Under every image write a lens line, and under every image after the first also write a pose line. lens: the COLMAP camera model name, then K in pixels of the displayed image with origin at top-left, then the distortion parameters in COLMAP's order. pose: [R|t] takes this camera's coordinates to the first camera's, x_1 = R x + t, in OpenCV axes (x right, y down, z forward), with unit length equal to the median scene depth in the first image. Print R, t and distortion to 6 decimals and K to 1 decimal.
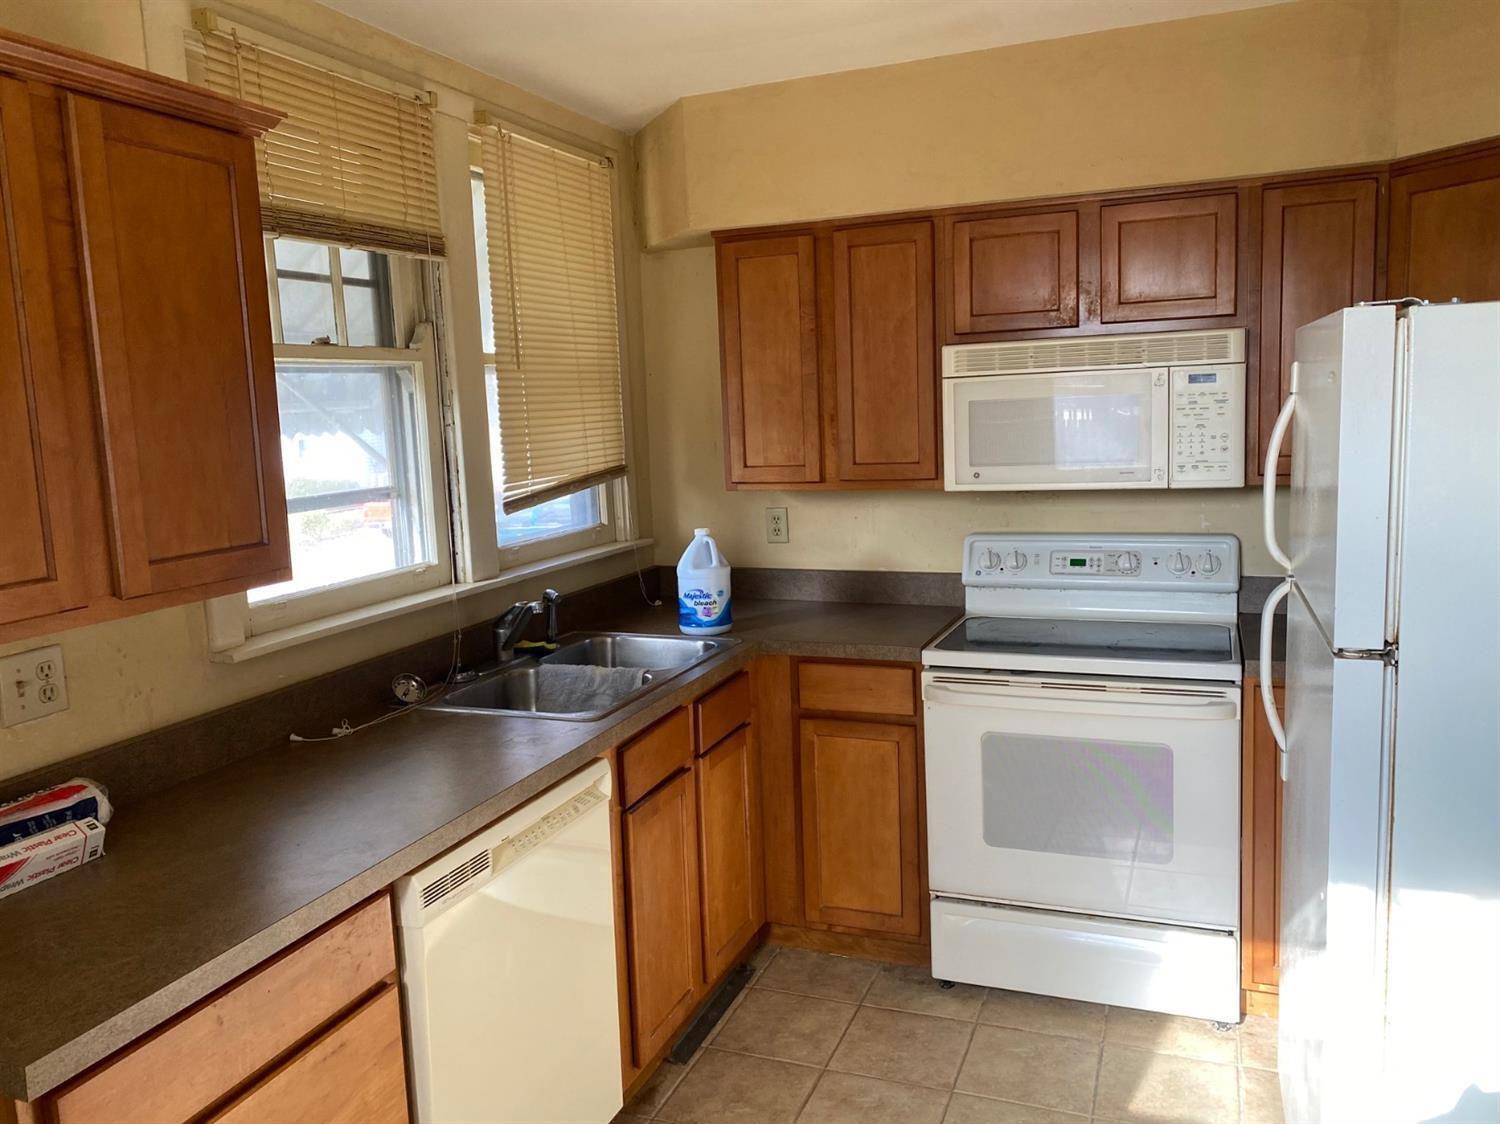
lens RADIAL K [[1141.6, 0, 745.1], [0, 1141.6, 559.0], [0, 0, 1]] dist [0.060917, -0.088919]
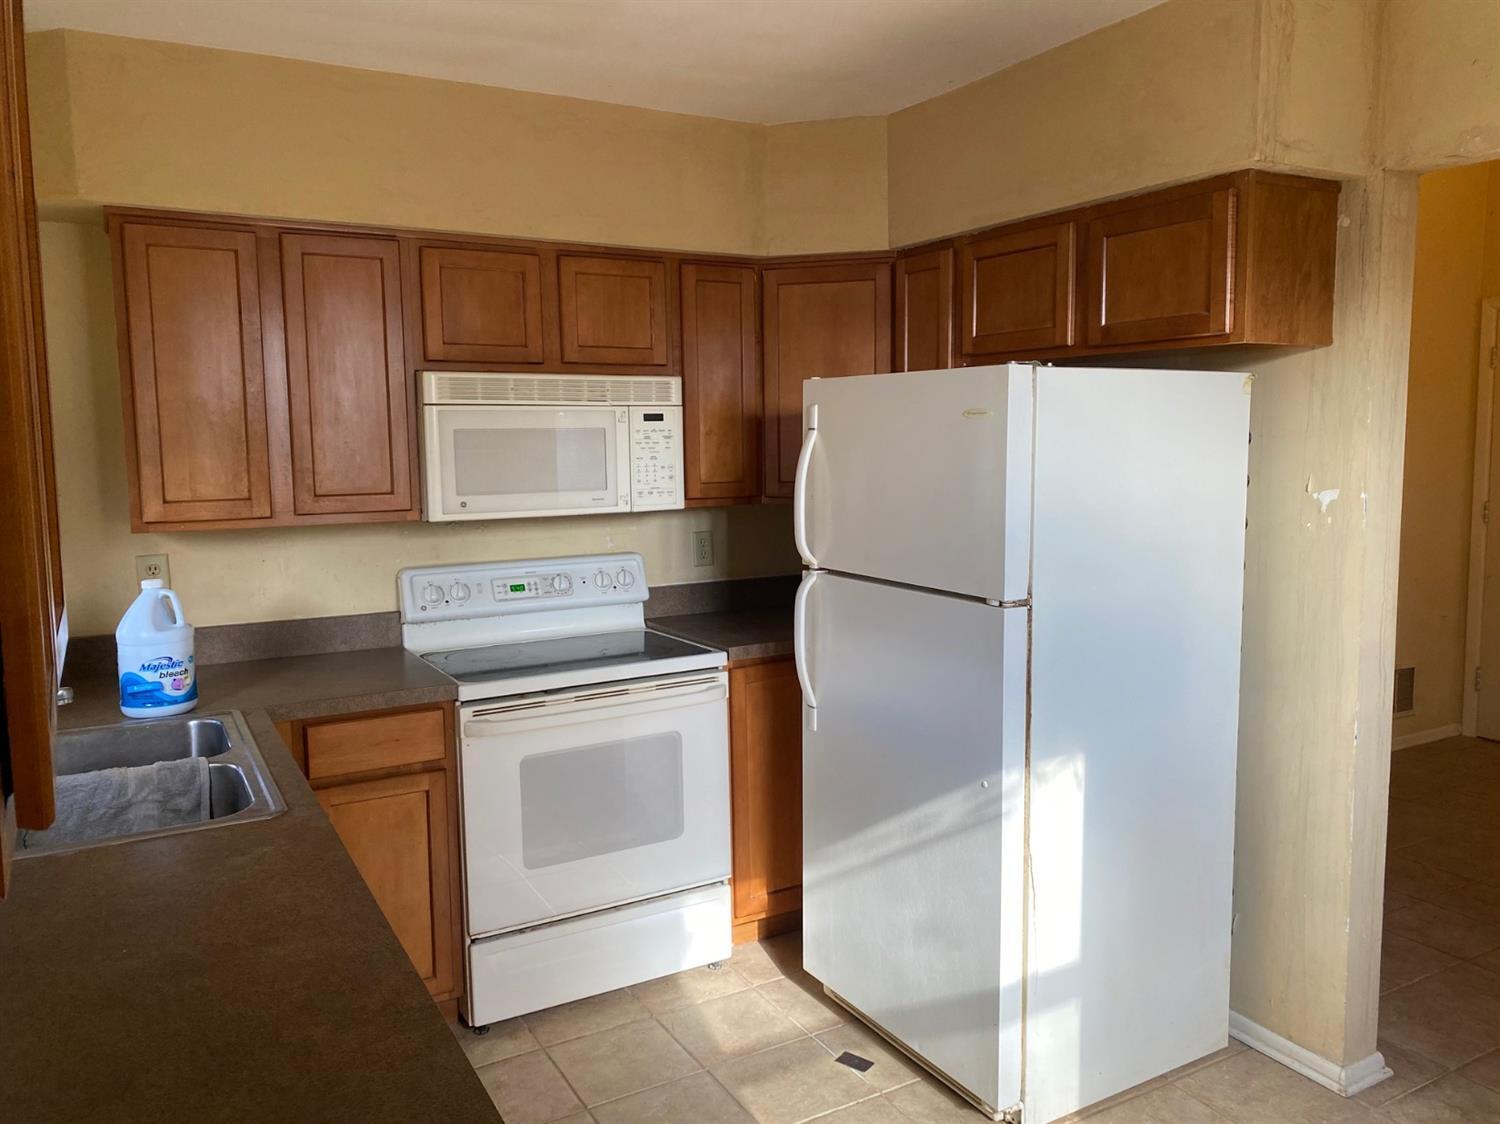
lens RADIAL K [[1141.6, 0, 753.9], [0, 1141.6, 559.6], [0, 0, 1]] dist [0.060917, -0.088919]
pose [[0.616331, -0.055971, 0.785496, -0.429014], [0.093421, 0.995624, -0.002359, -0.000204], [-0.781926, 0.074836, 0.618863, 0.197208]]
